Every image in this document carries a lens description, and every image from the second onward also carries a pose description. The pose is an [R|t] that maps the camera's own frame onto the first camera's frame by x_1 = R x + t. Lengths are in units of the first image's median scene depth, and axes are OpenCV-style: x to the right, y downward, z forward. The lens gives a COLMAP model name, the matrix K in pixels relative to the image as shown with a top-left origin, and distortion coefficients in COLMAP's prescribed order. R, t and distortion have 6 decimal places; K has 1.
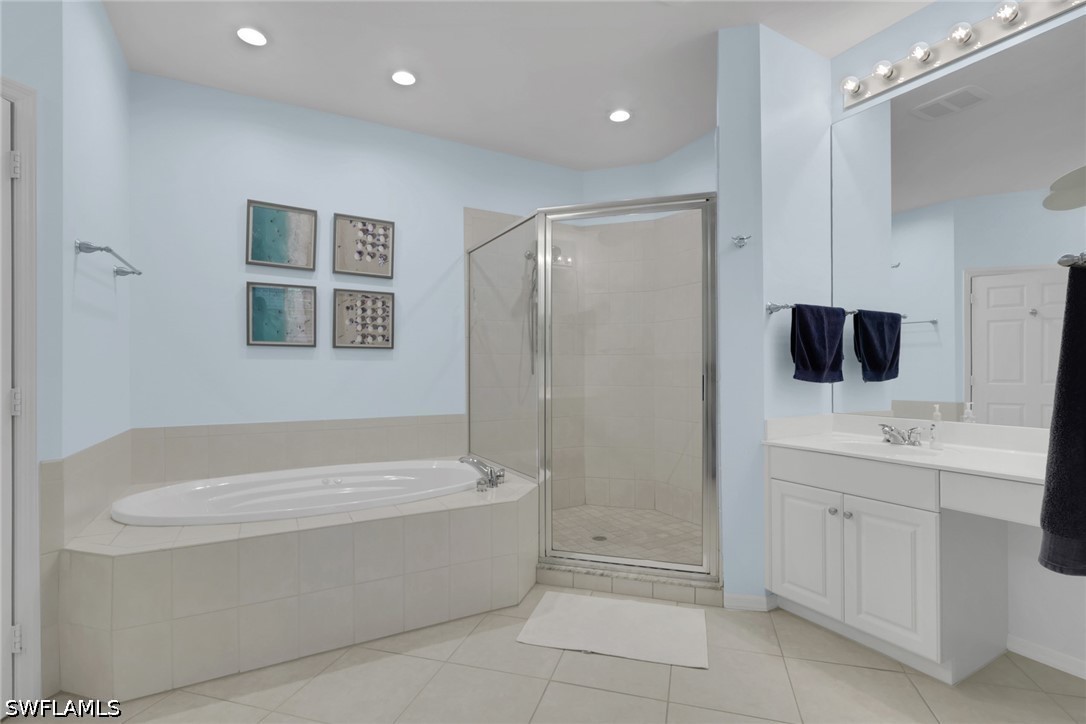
lens RADIAL K [[523.8, 0, 545.1], [0, 523.8, 365.9], [0, 0, 1]] dist [0.004904, 0.000599]
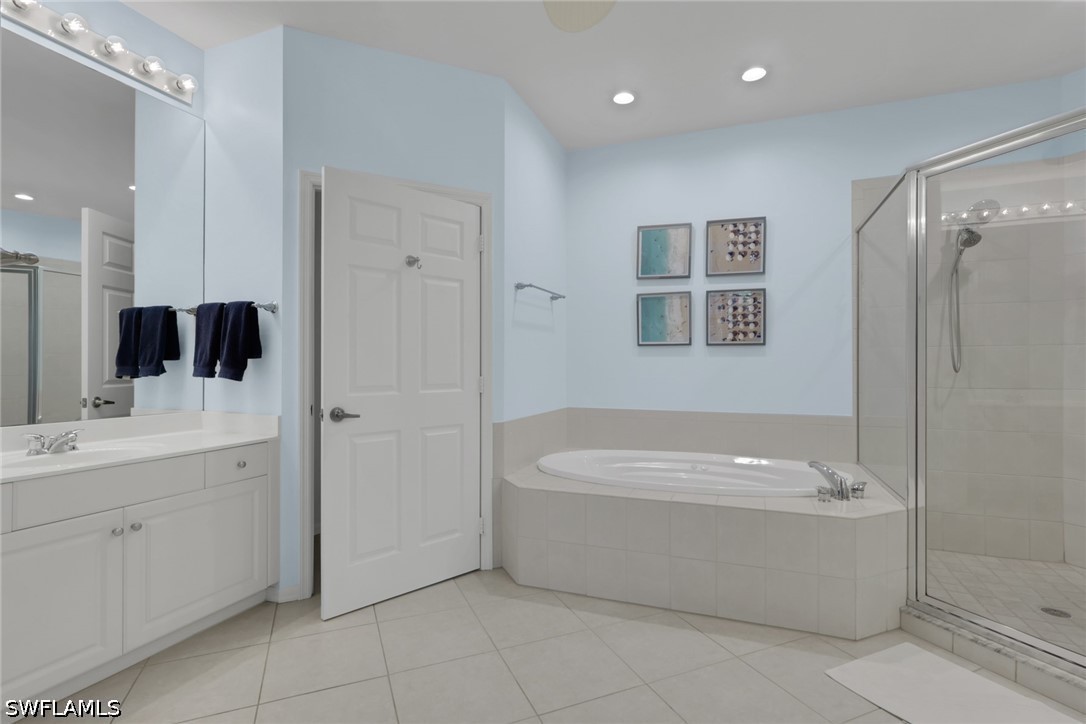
lens RADIAL K [[523.8, 0, 542.8], [0, 523.8, 362.4], [0, 0, 1]] dist [0.004904, 0.000599]
pose [[0.638246, -0.004016, -0.769822, 0.248001], [0.004549, 0.999989, -0.001445, 0.000525], [0.769819, -0.002580, 0.638257, 0.053347]]
